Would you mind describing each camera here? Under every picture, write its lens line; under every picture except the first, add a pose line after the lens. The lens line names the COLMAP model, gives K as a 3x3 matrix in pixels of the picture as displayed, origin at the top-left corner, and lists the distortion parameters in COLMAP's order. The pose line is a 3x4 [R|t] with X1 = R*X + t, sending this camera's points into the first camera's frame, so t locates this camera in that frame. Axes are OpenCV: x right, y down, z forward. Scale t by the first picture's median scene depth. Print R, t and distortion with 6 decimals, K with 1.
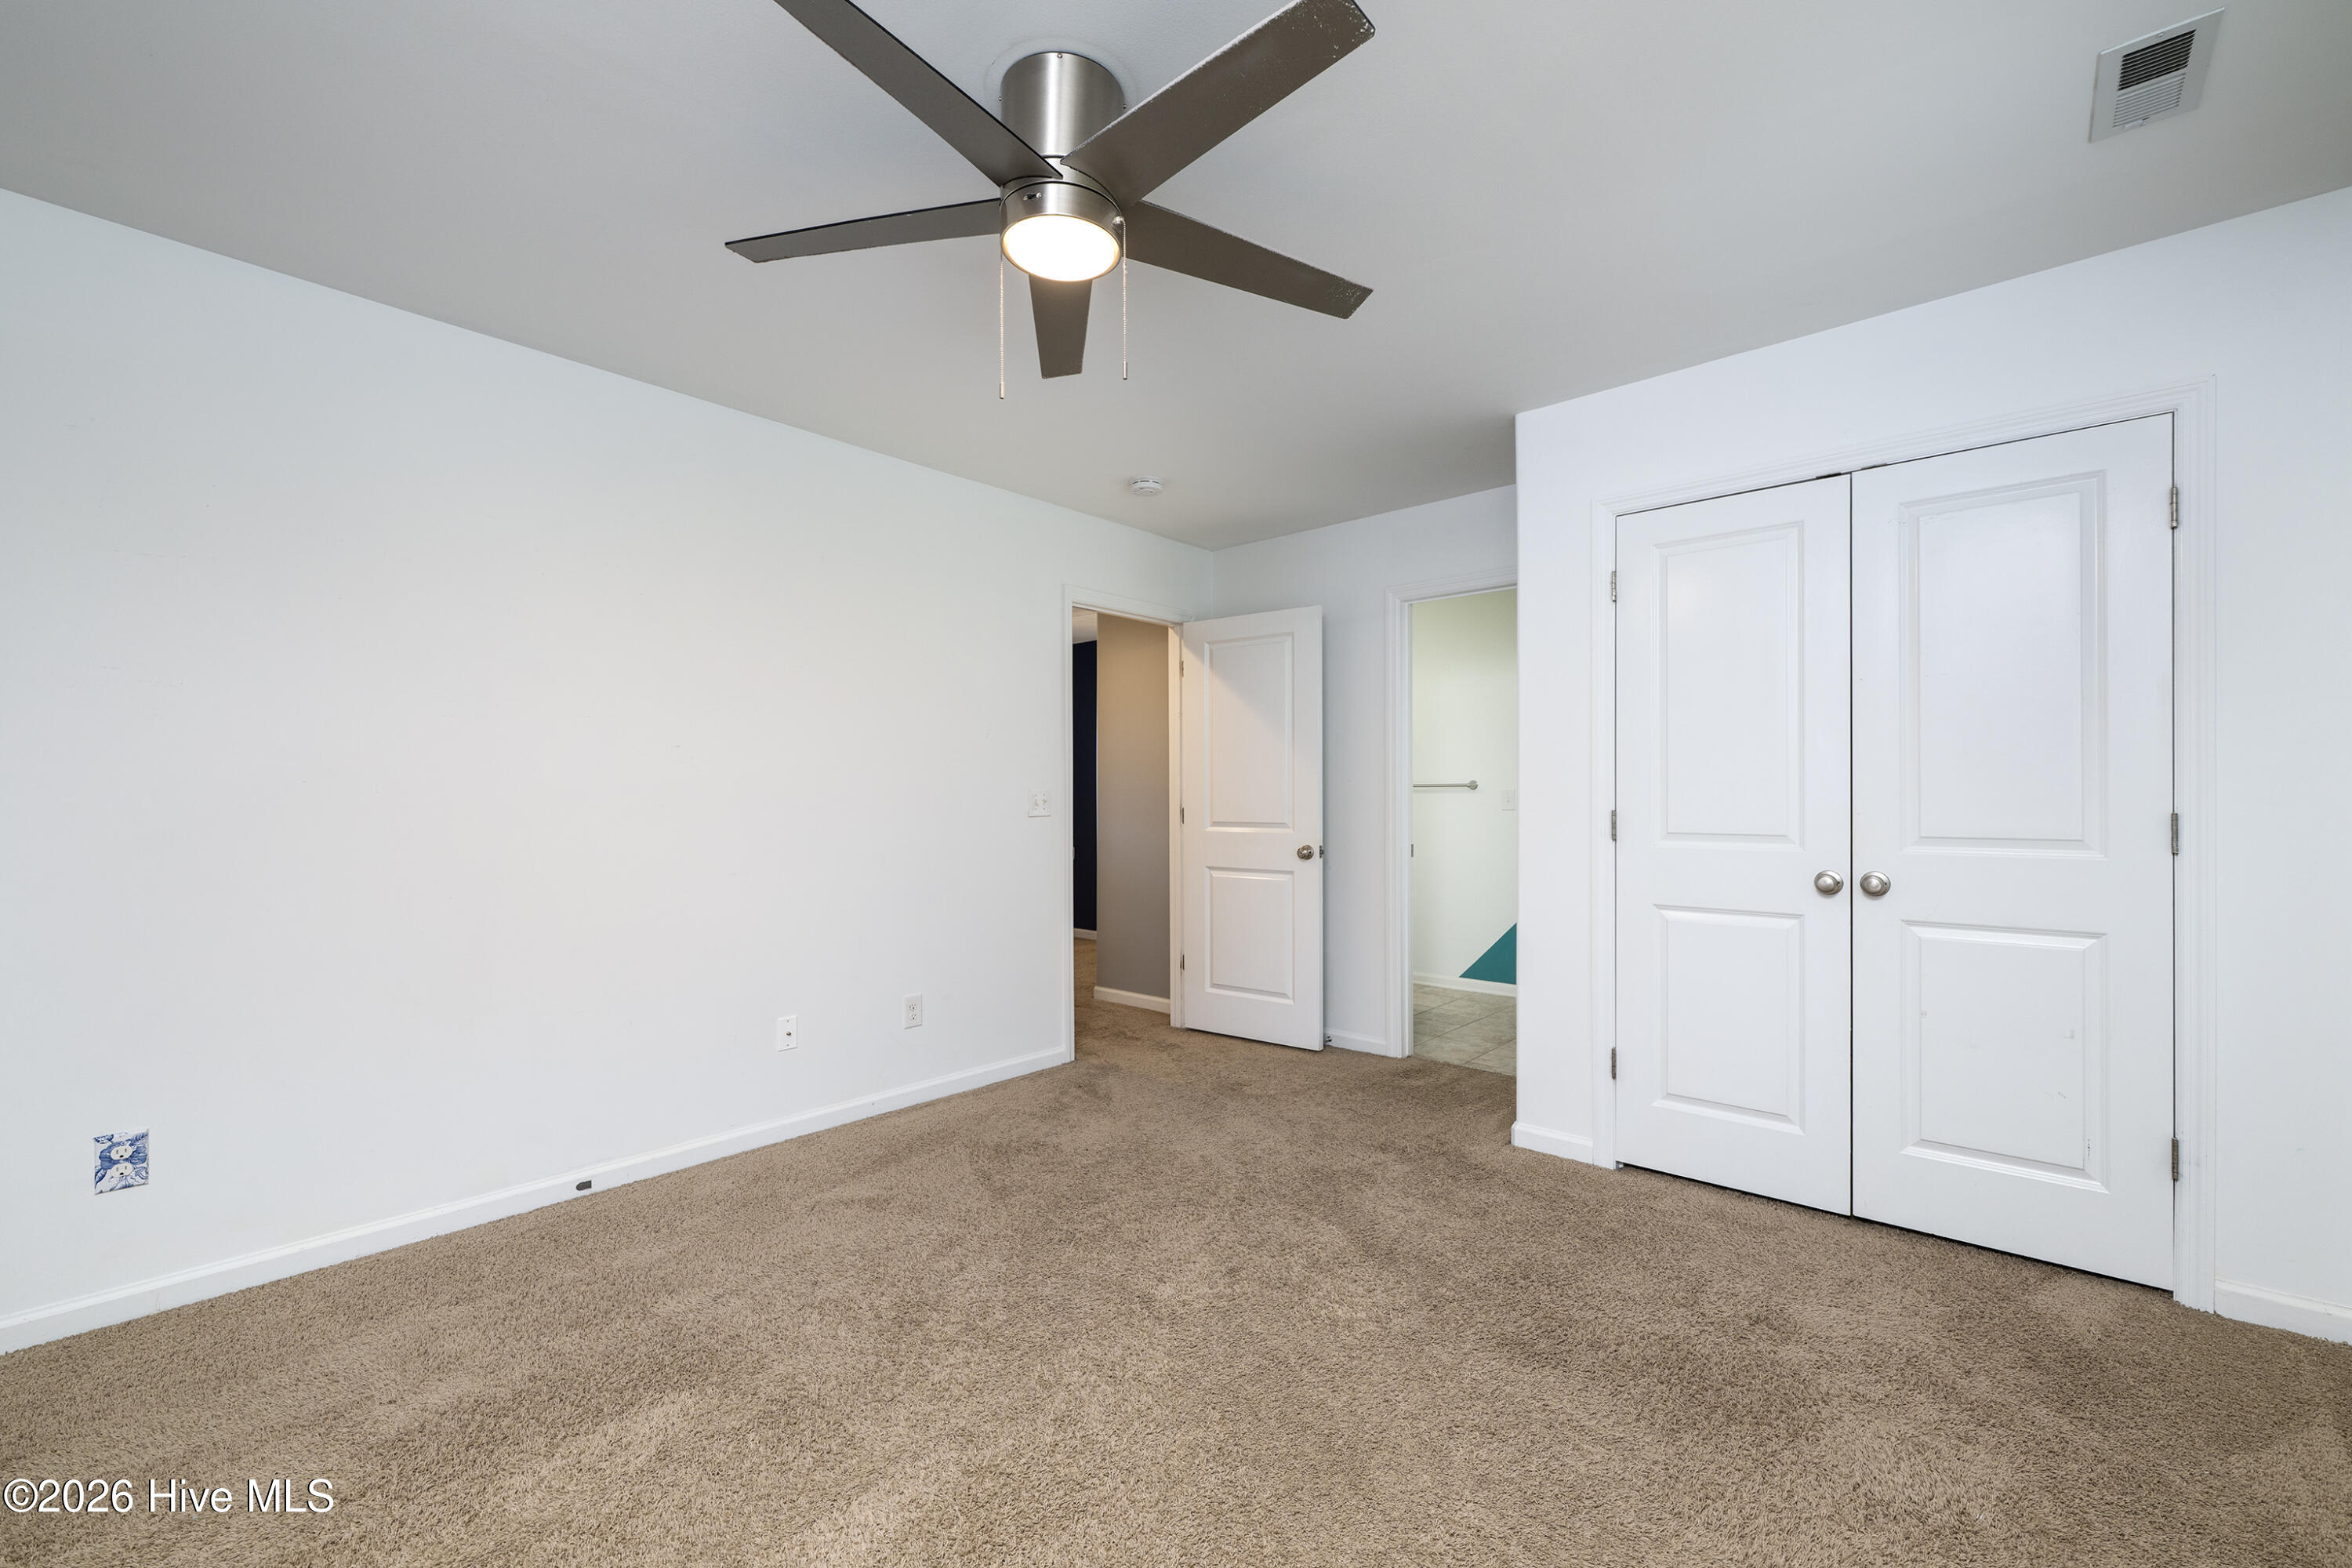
lens RADIAL K [[733.7, 0, 1176.0], [0, 733.7, 784.0], [0, 0, 1]] dist [-0.000711, -0.000055]
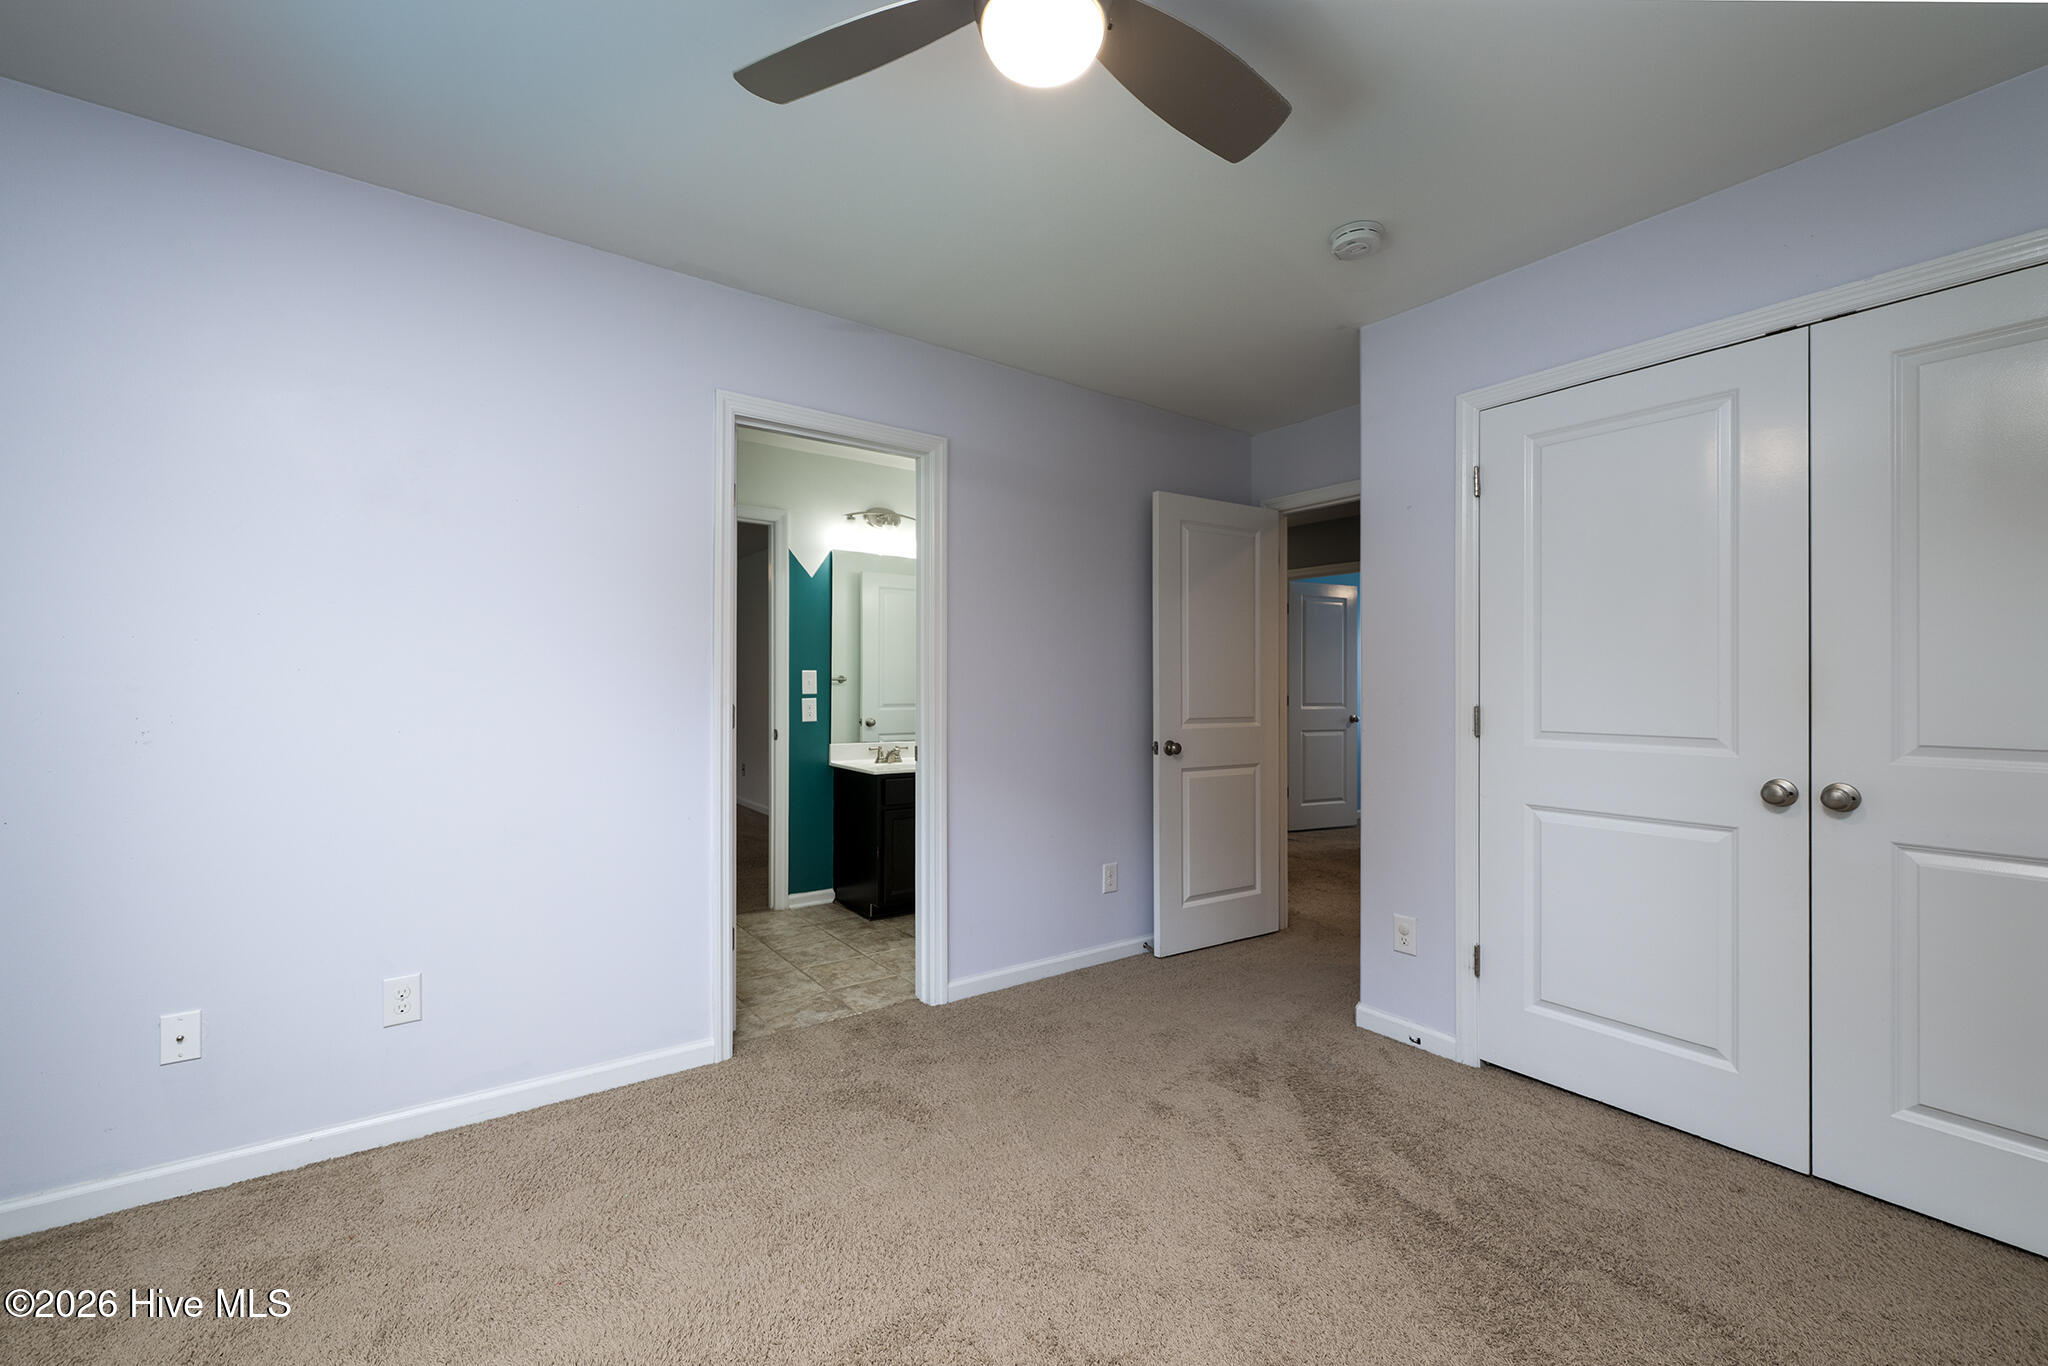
lens RADIAL K [[833.4, 0, 1024.0], [0, 833.4, 683.0], [0, 0, 1]] dist [0.000241, -0.000077]
pose [[0.943781, 0.008461, -0.330463, 0.373032], [-0.004518, 0.999909, 0.012699, -0.007756], [0.330541, -0.010493, 0.943733, -0.253798]]
